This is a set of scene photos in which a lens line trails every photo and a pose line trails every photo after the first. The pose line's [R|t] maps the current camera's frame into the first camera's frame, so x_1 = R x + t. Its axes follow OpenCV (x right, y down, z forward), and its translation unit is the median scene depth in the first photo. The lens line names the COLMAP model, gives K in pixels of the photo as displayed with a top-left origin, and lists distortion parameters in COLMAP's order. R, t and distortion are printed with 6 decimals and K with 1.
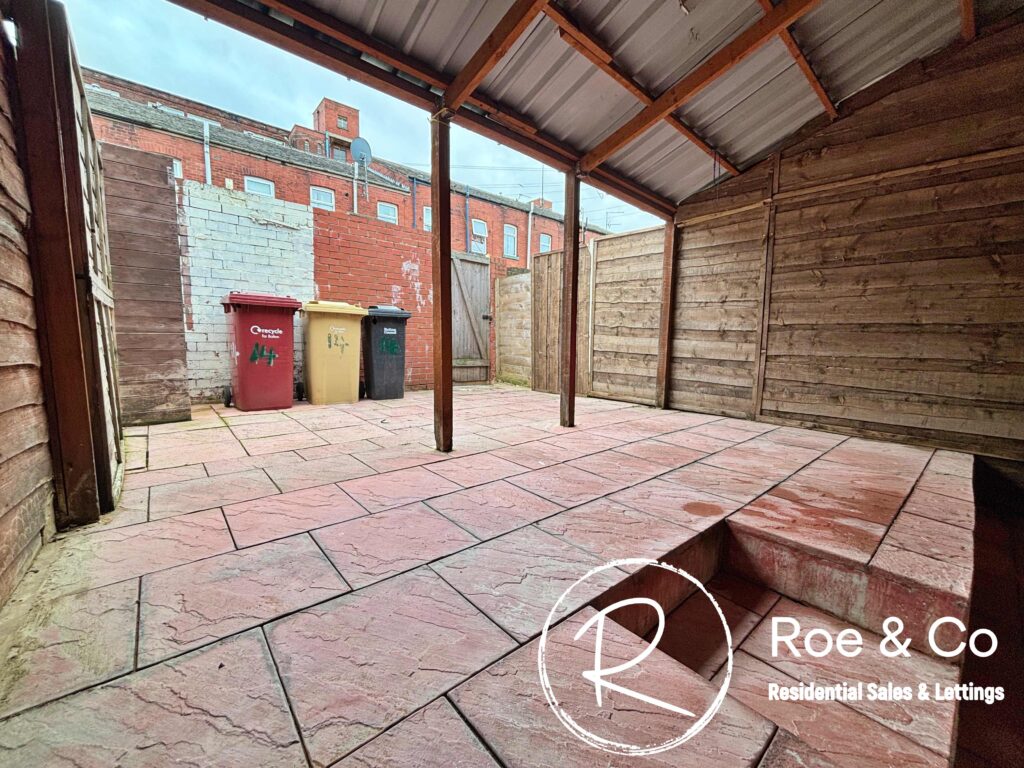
lens RADIAL K [[411.0, 0, 512.0], [0, 411.0, 384.0], [0, 0, 1]] dist [0.000890, -0.000050]
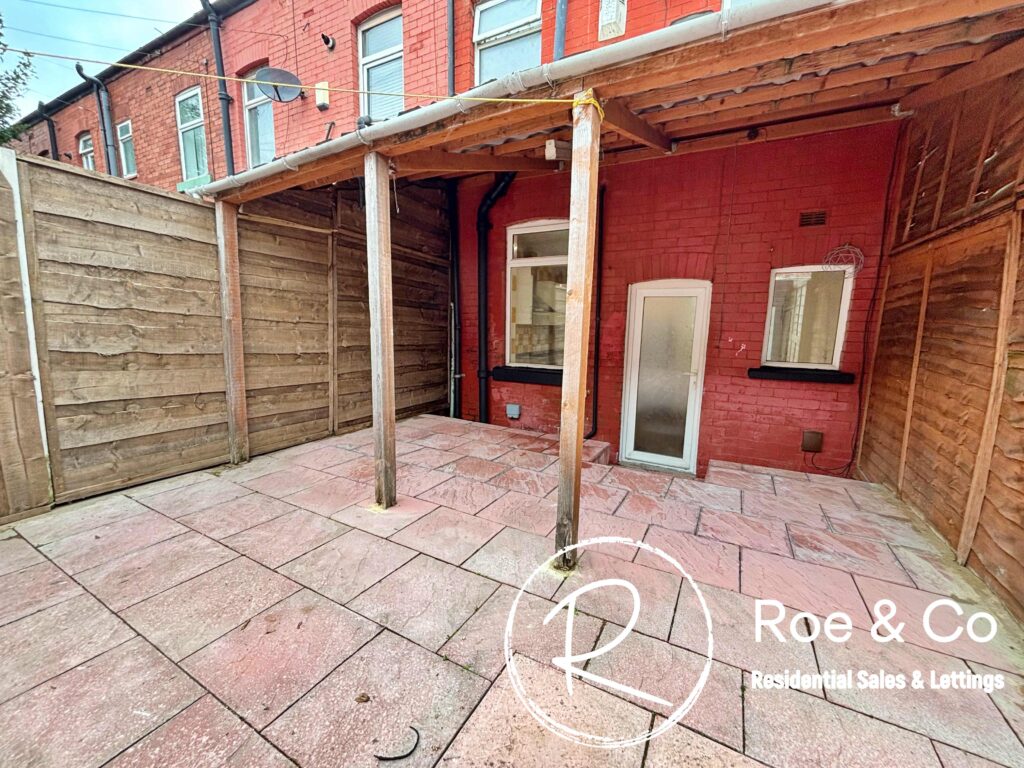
lens RADIAL K [[411.0, 0, 512.0], [0, 411.0, 384.0], [0, 0, 1]] dist [0.000890, -0.000050]
pose [[-0.344750, -0.149825, 0.926661, -0.623563], [0.072969, 0.979916, 0.185583, -0.240063], [-0.935854, 0.131597, -0.326894, 1.040480]]
